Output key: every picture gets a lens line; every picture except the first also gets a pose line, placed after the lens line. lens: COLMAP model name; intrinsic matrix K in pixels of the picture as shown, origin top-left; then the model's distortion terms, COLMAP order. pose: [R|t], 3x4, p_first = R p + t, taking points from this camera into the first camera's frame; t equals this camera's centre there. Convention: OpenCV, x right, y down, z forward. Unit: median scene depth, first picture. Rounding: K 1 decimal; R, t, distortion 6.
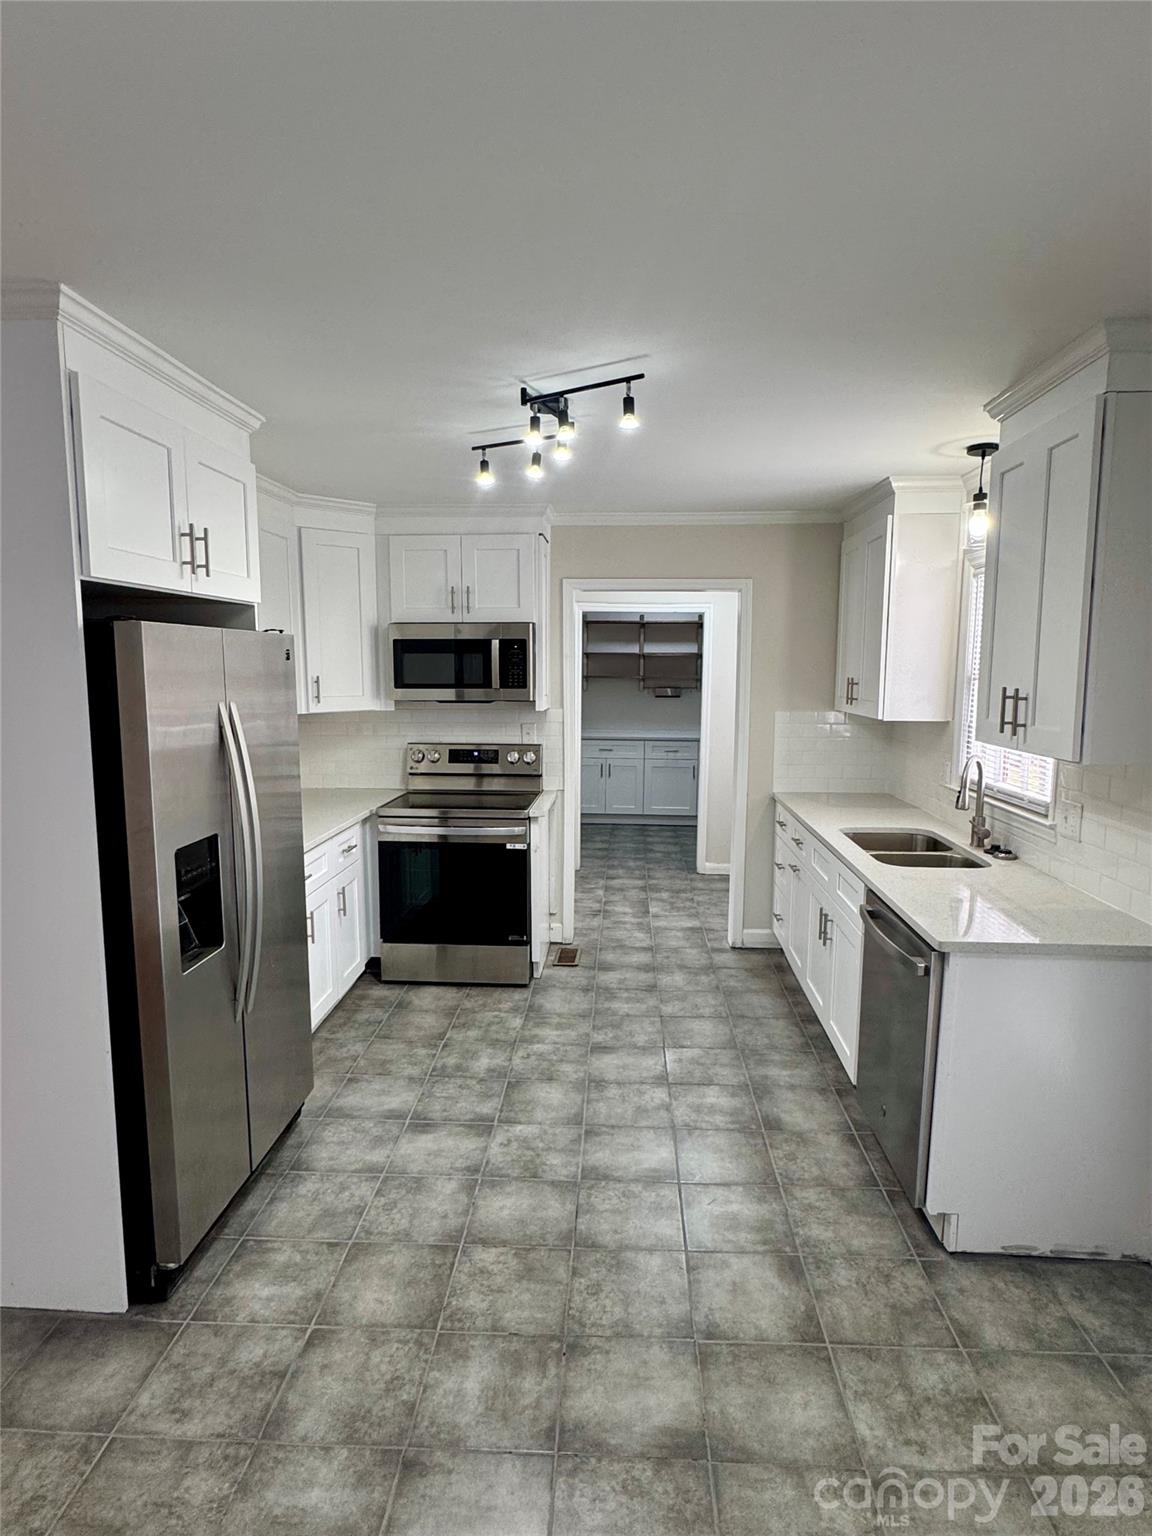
lens RADIAL K [[845.4, 0, 576.0], [0, 845.4, 768.0], [0, 0, 1]] dist [-0.015371, -0.000264]
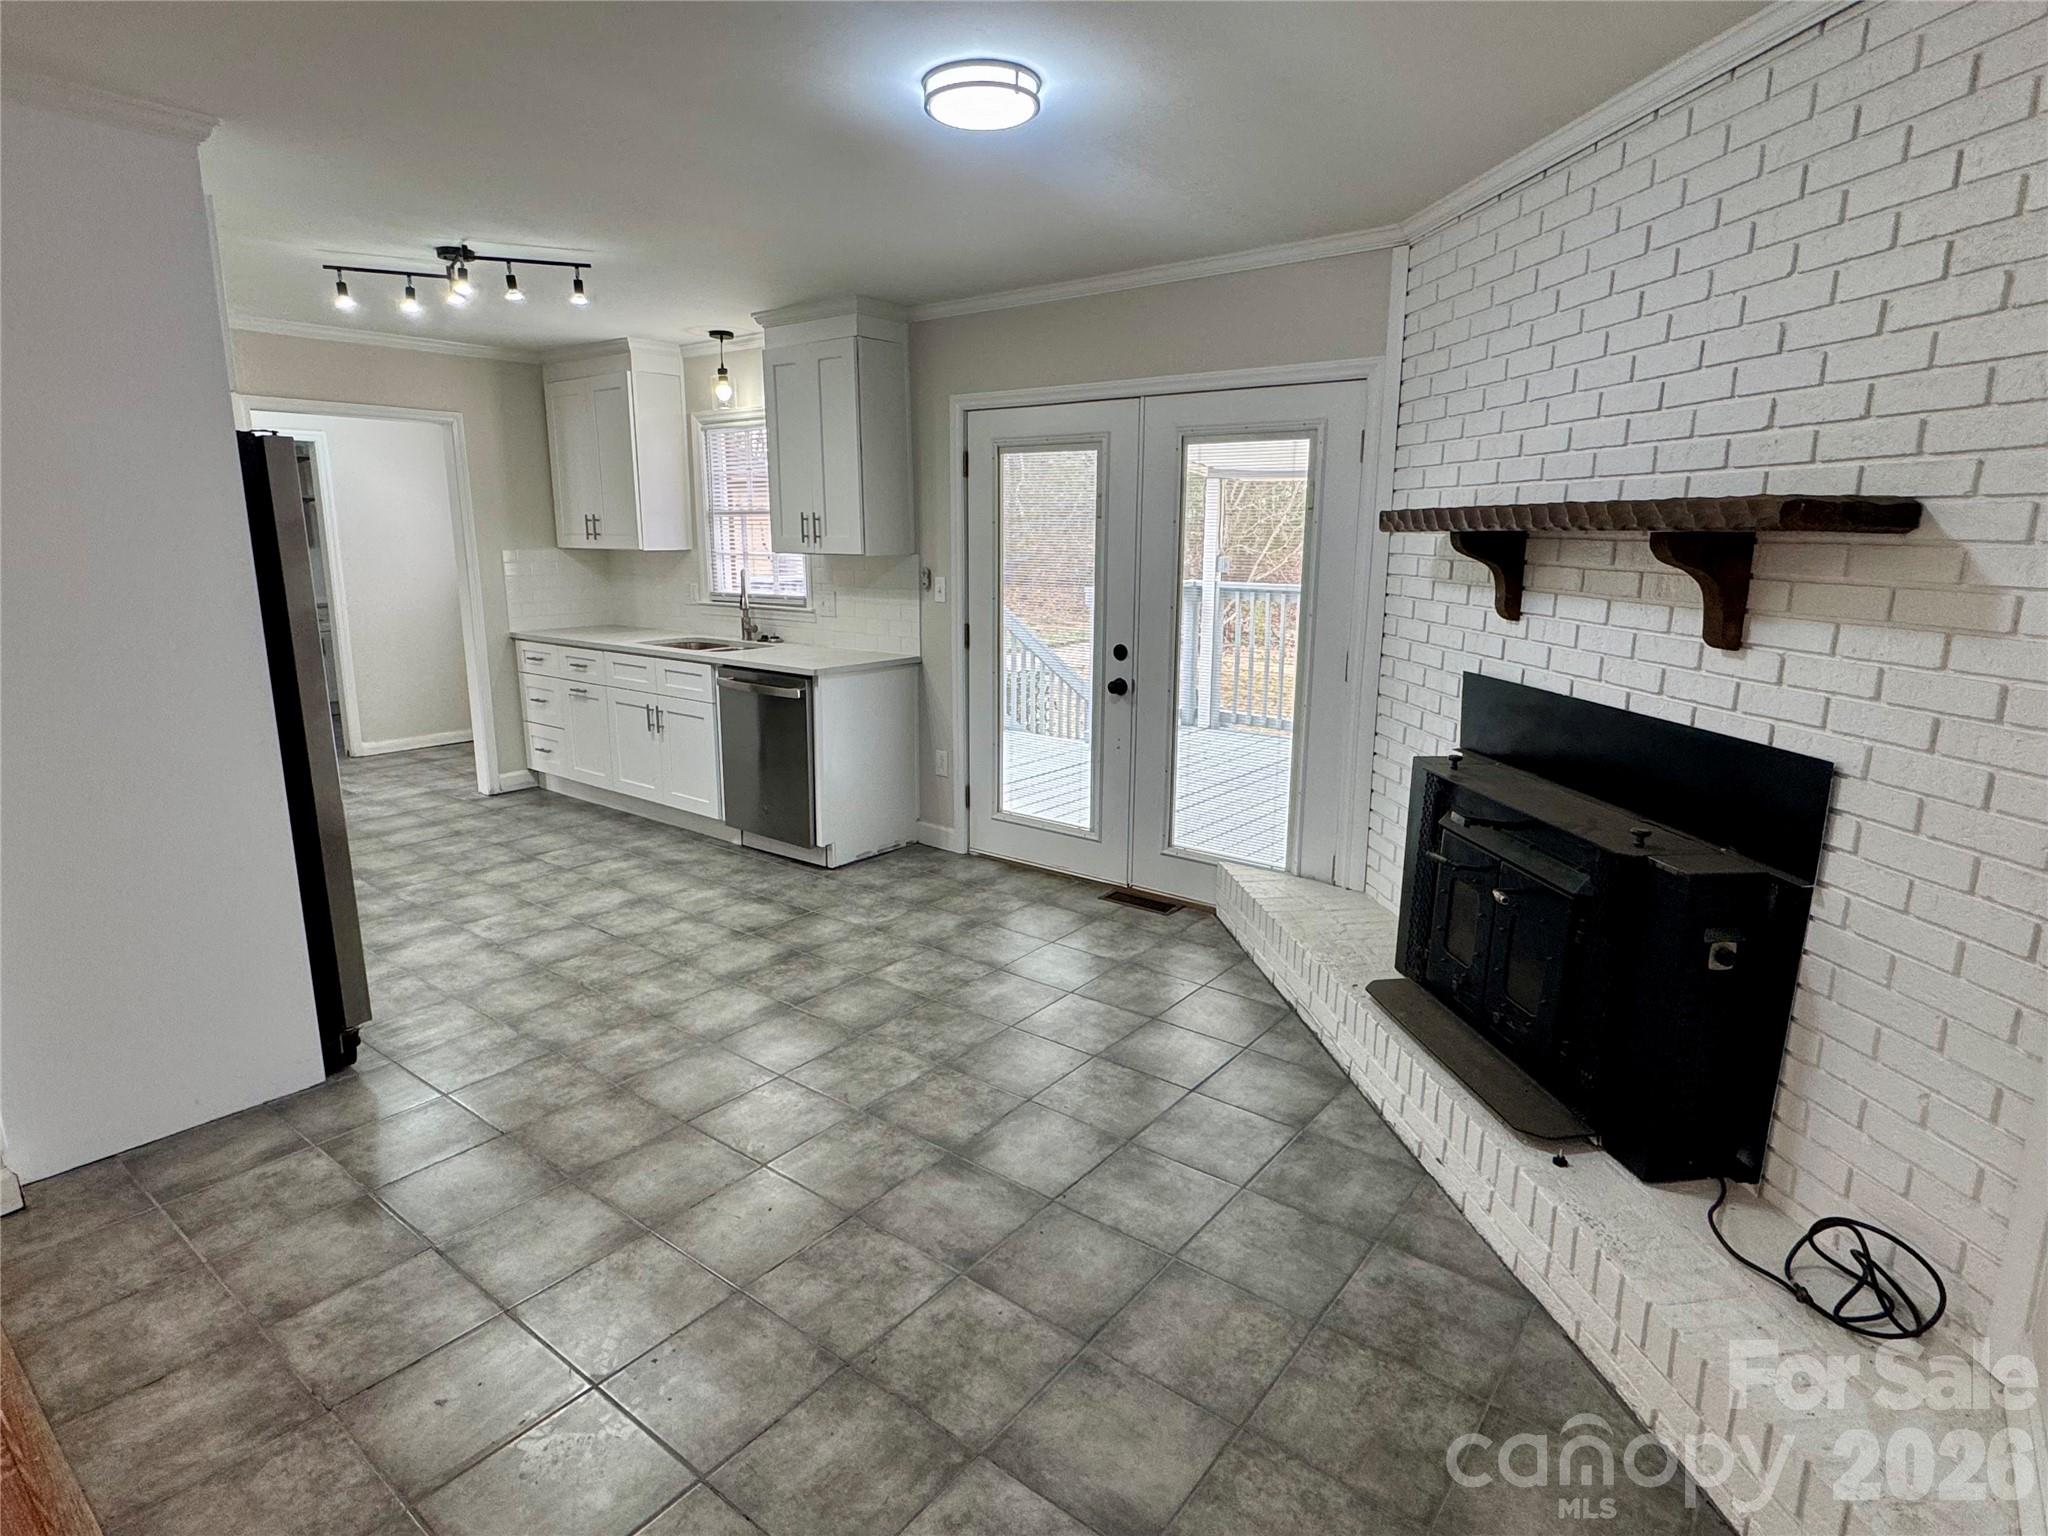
lens RADIAL K [[1098.8, 0, 1022.9], [0, 1098.8, 760.6], [0, 0, 1]] dist [-0.003203, -0.000673]
pose [[0.572840, -0.172529, 0.801304, -0.703275], [0.100031, 0.985004, 0.140570, 0.081082], [-0.813541, -0.000369, 0.581508, -0.366866]]
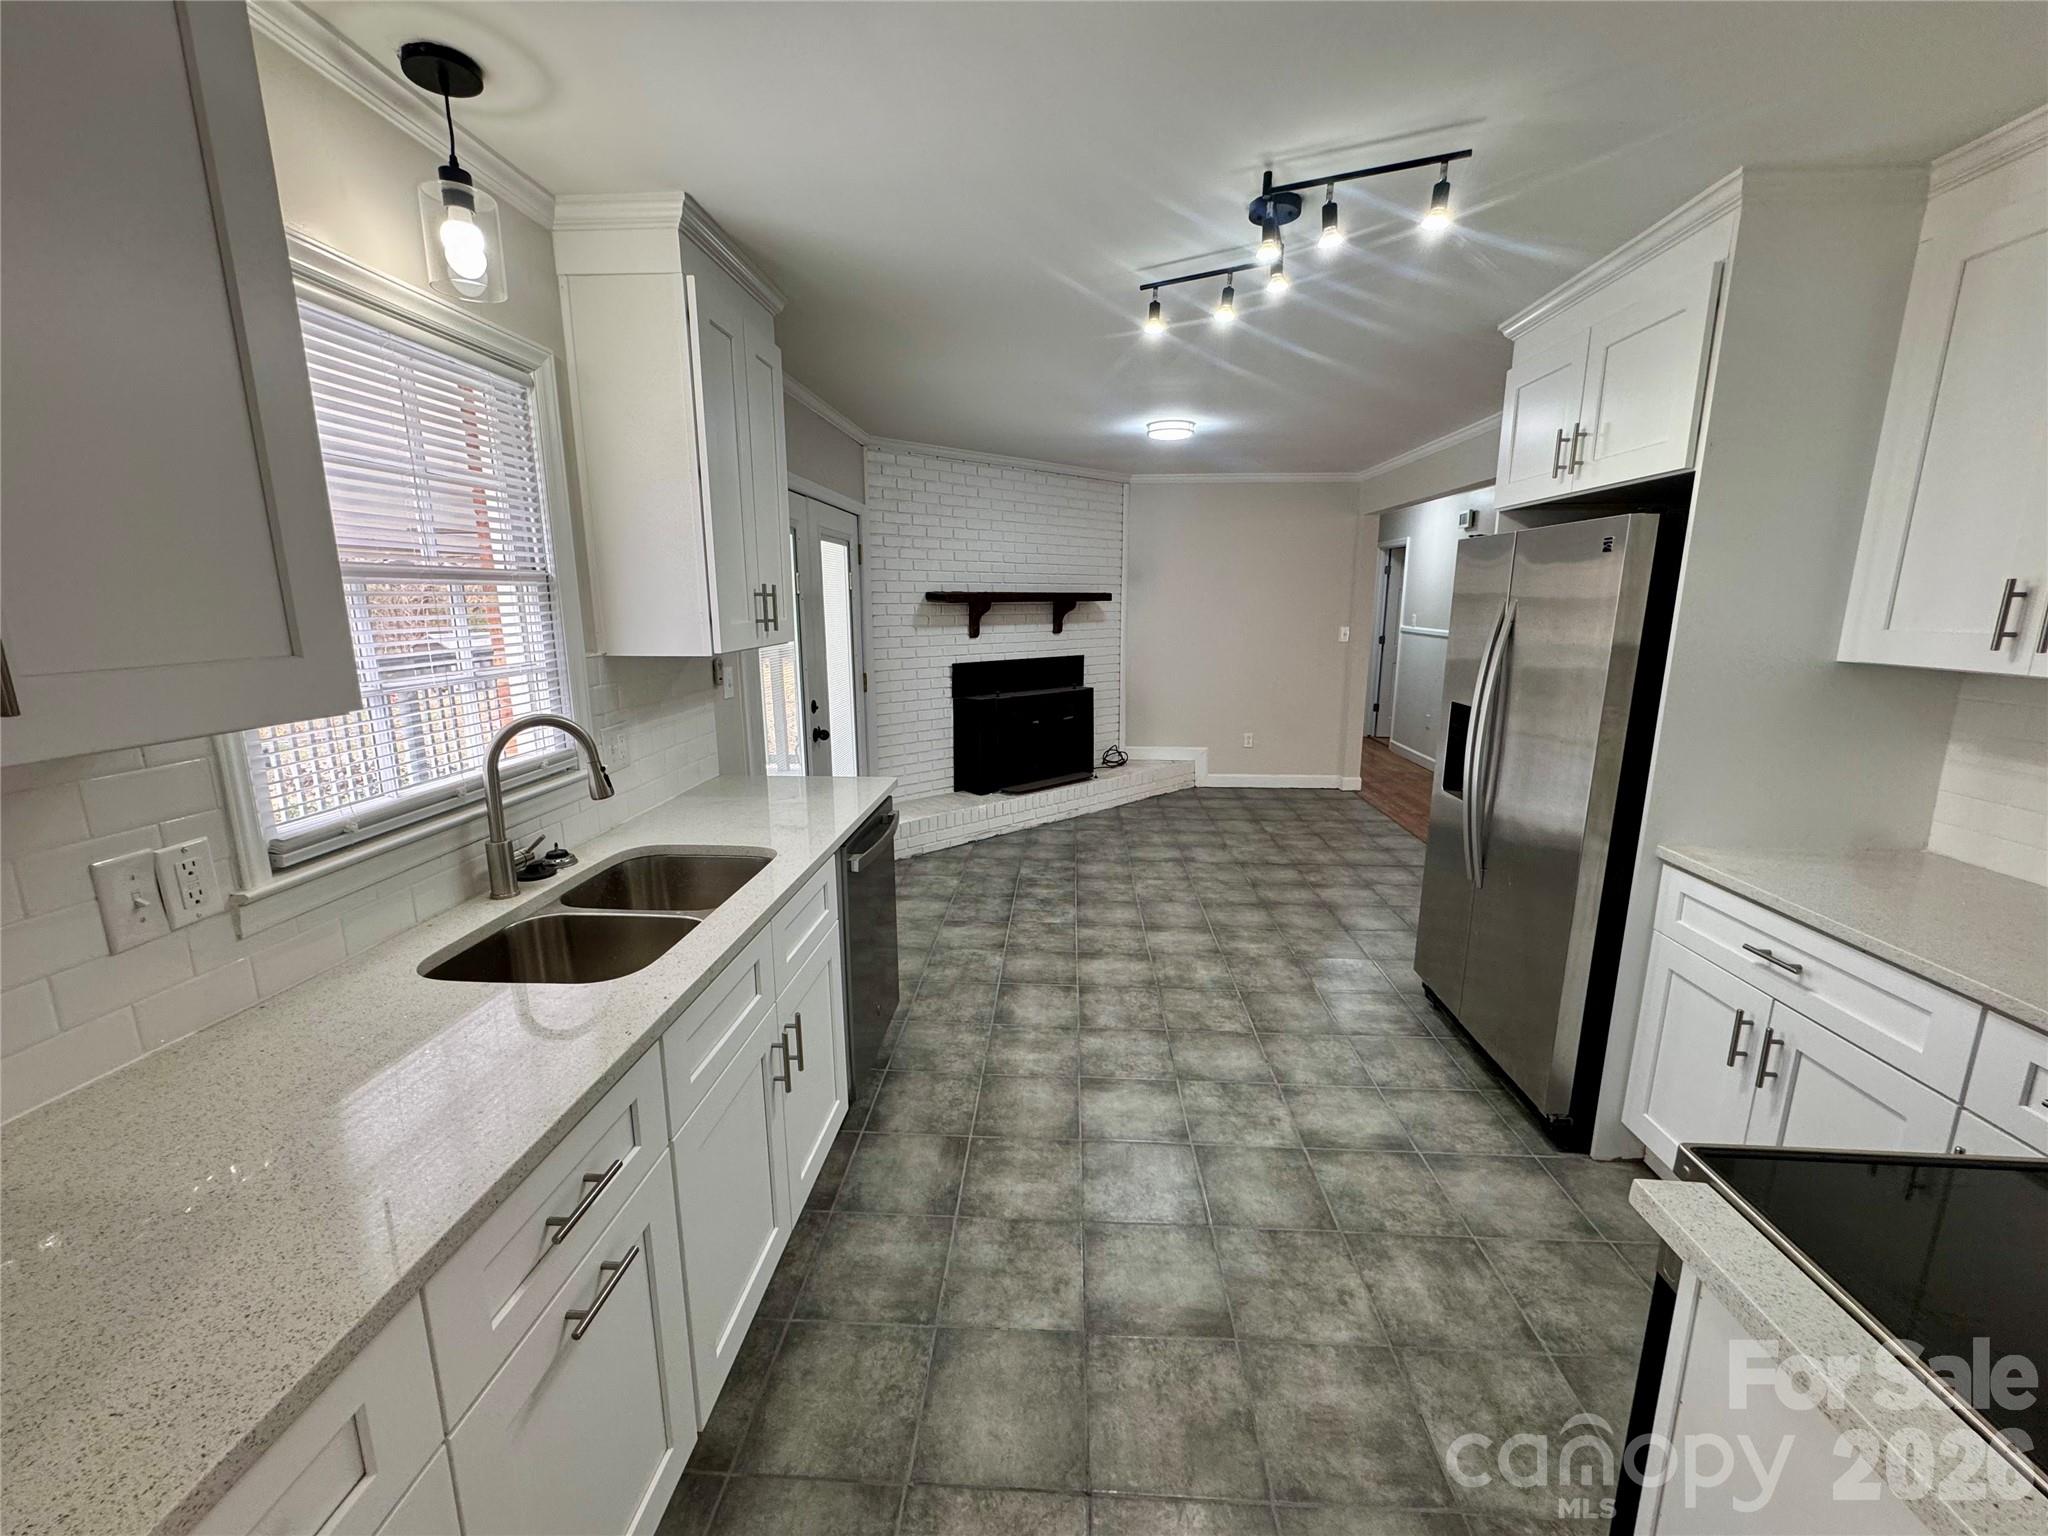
lens RADIAL K [[816.0, 0, 1026.5], [0, 816.0, 763.5], [0, 0, 1]] dist [-0.001856, 0.000240]
pose [[-0.999998, -0.000694, -0.002107, 0.152860], [-0.001329, 0.947946, 0.318429, -0.150553], [0.001776, 0.318431, -0.947944, 1.471995]]
